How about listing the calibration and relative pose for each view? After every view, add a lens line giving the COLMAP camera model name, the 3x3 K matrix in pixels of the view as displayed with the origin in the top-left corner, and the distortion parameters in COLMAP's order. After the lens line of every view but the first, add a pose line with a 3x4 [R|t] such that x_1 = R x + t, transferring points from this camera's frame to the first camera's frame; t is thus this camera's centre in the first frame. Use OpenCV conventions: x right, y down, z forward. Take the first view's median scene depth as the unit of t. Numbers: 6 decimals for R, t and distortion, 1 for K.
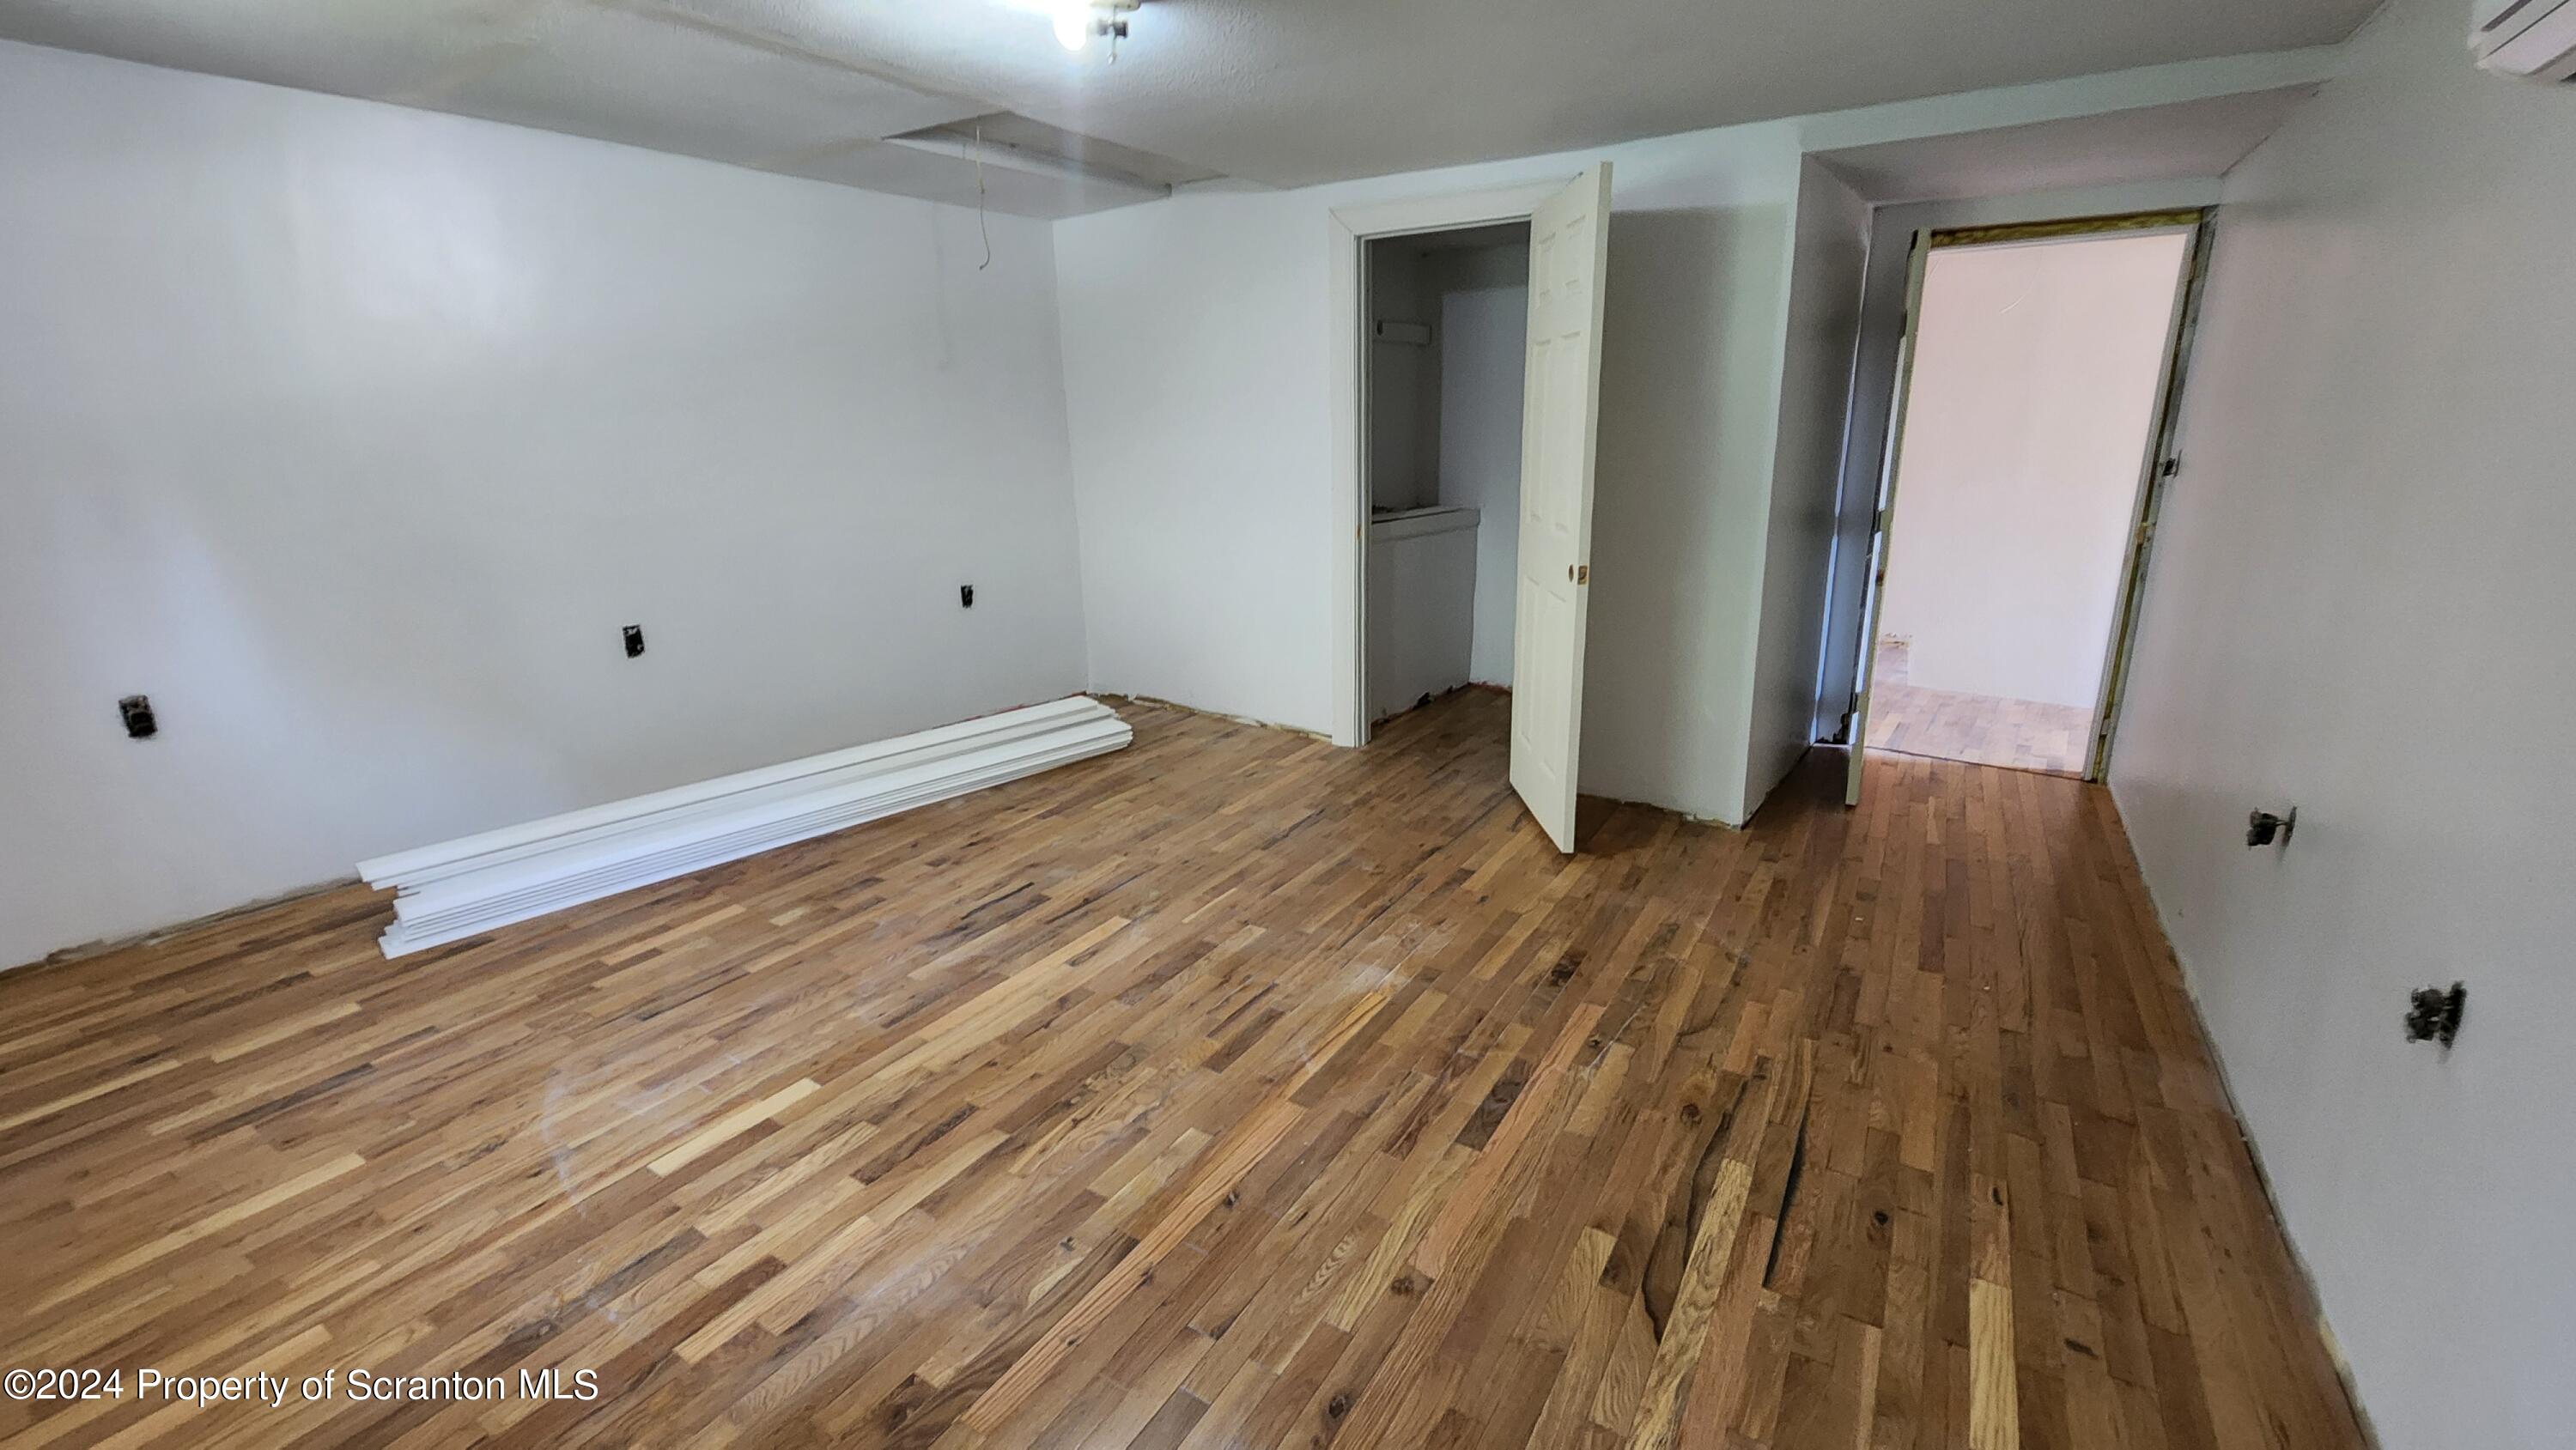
lens RADIAL K [[1062.6, 0, 1302.2], [0, 1062.6, 718.8], [0, 0, 1]] dist [-0.002566, -0.000618]
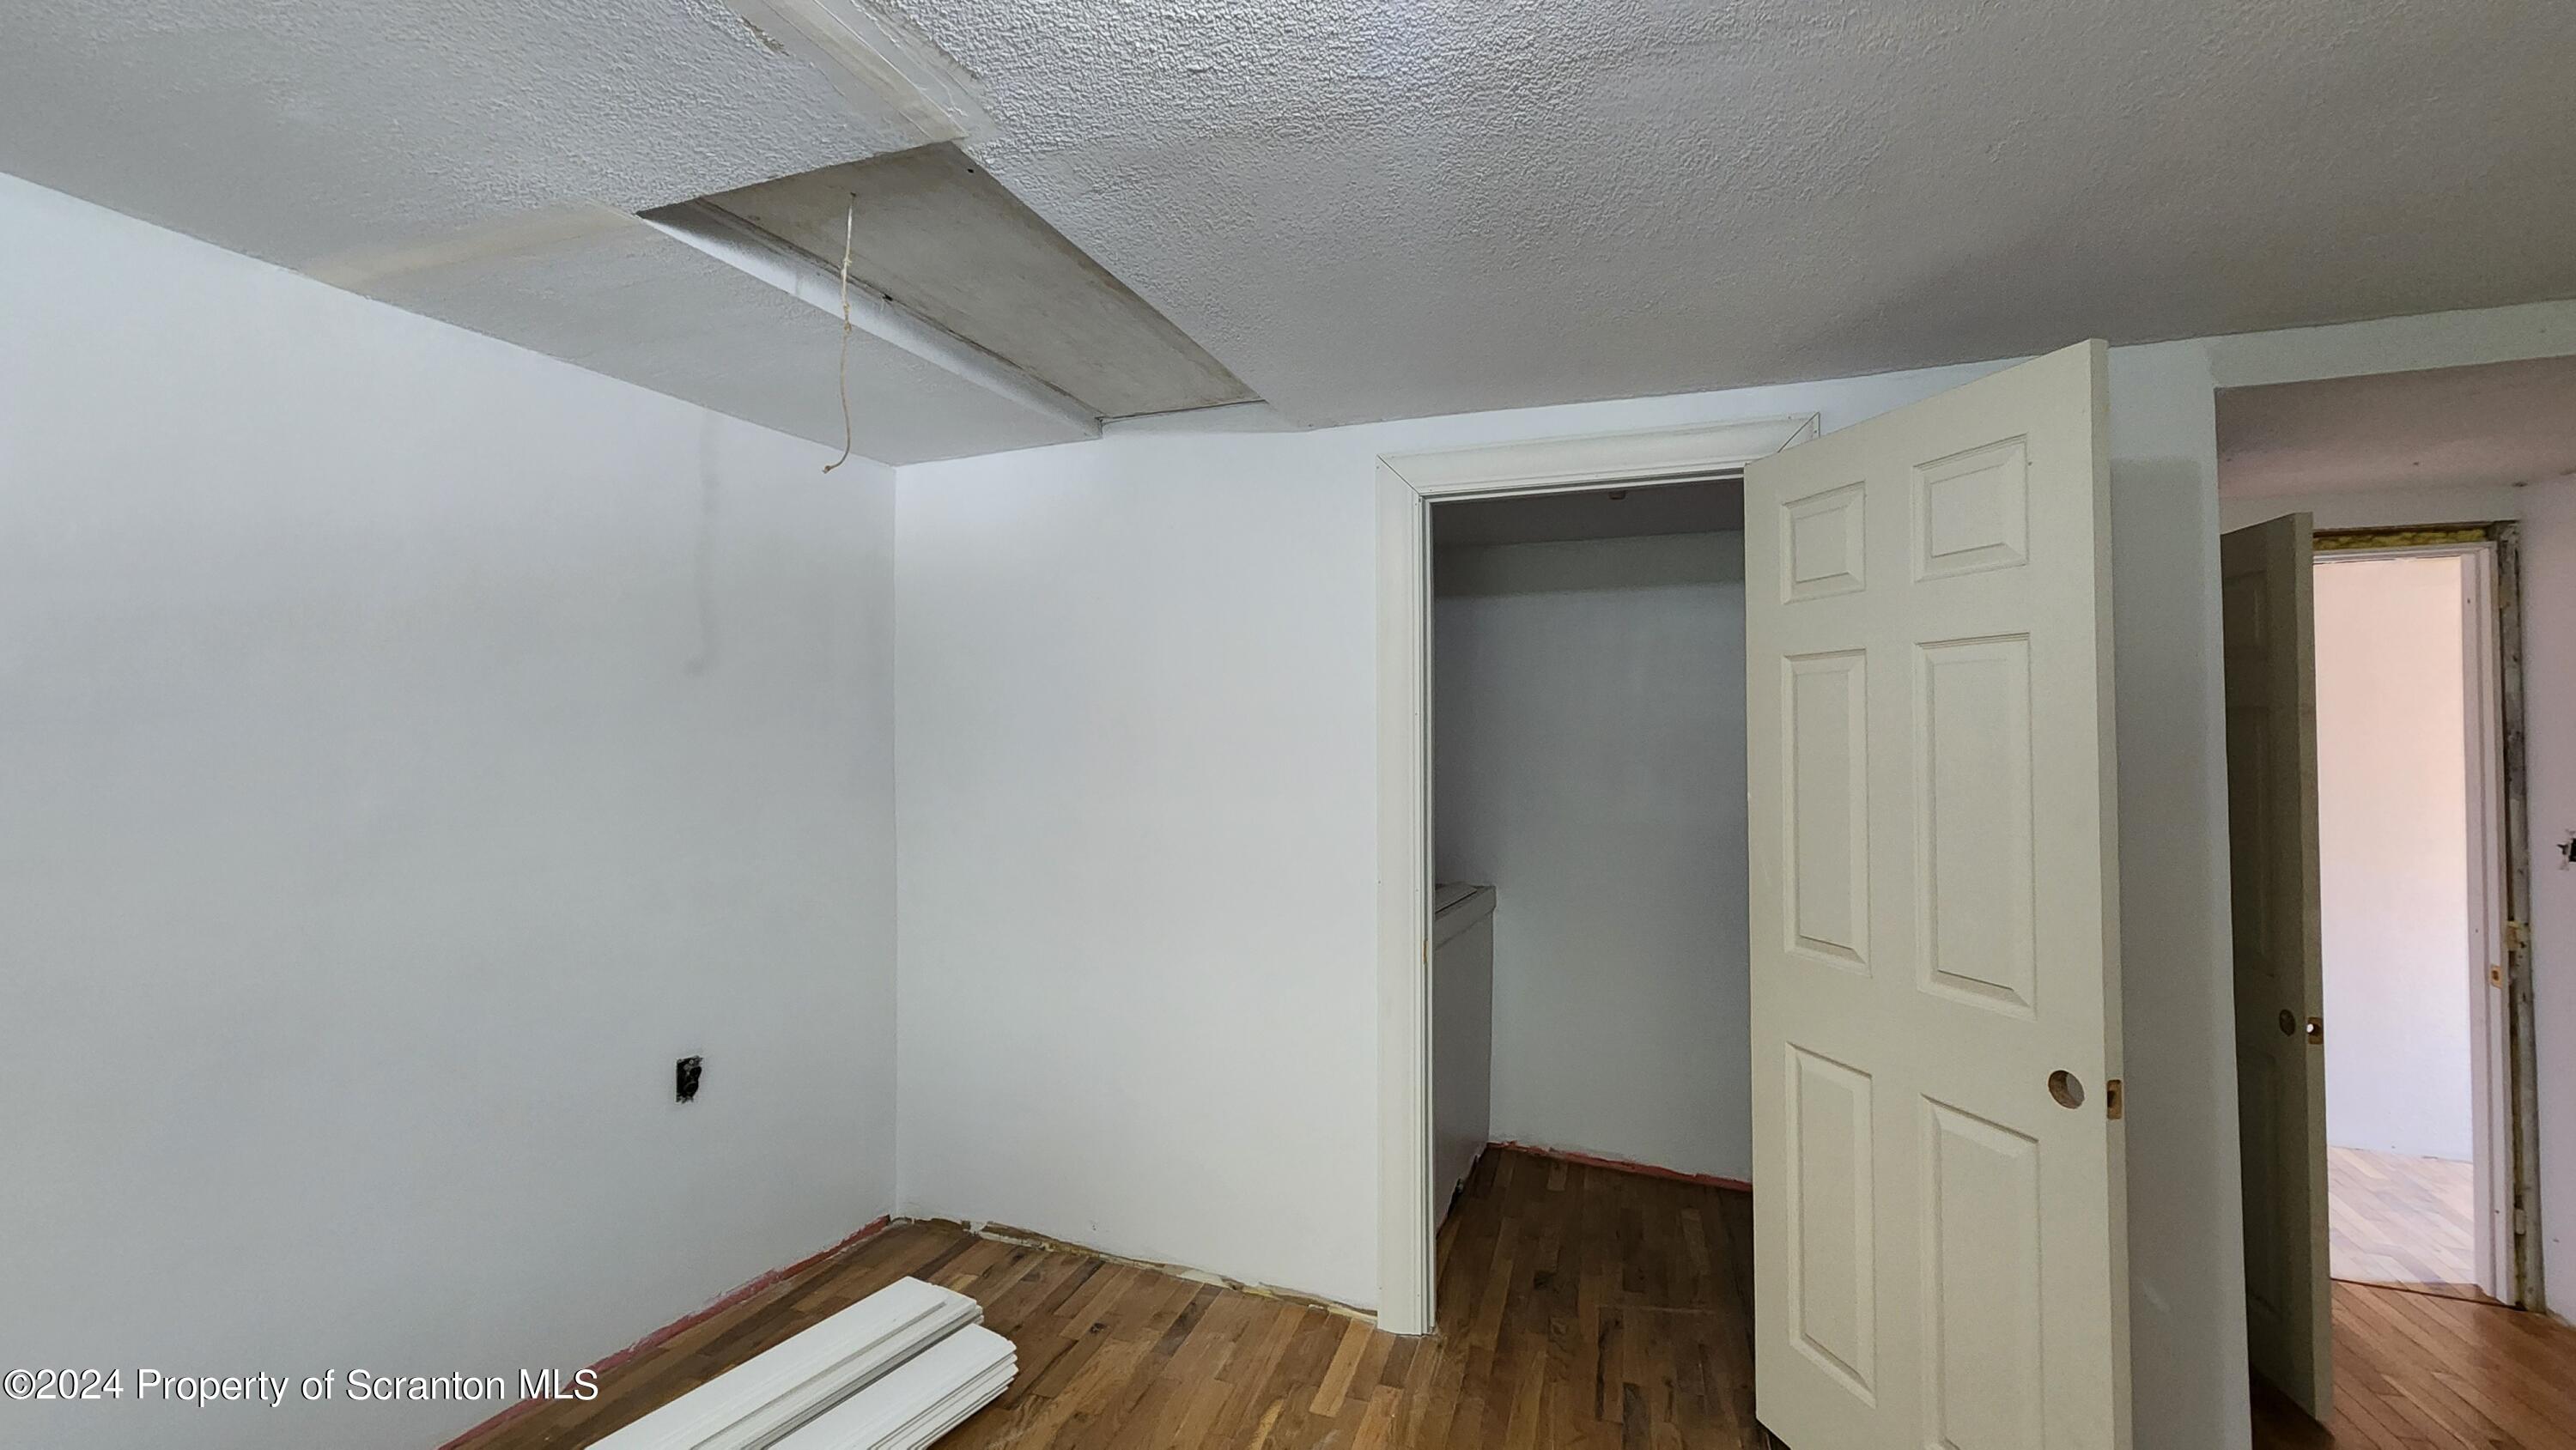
lens RADIAL K [[1062.6, 0, 1275.2], [0, 1062.6, 719.4], [0, 0, 1]] dist [-0.002566, -0.000618]
pose [[0.975437, 0.021455, 0.219231, -0.158013], [0.044637, 0.955345, -0.292103, -0.125756], [-0.215708, 0.294714, 0.930921, 0.411743]]
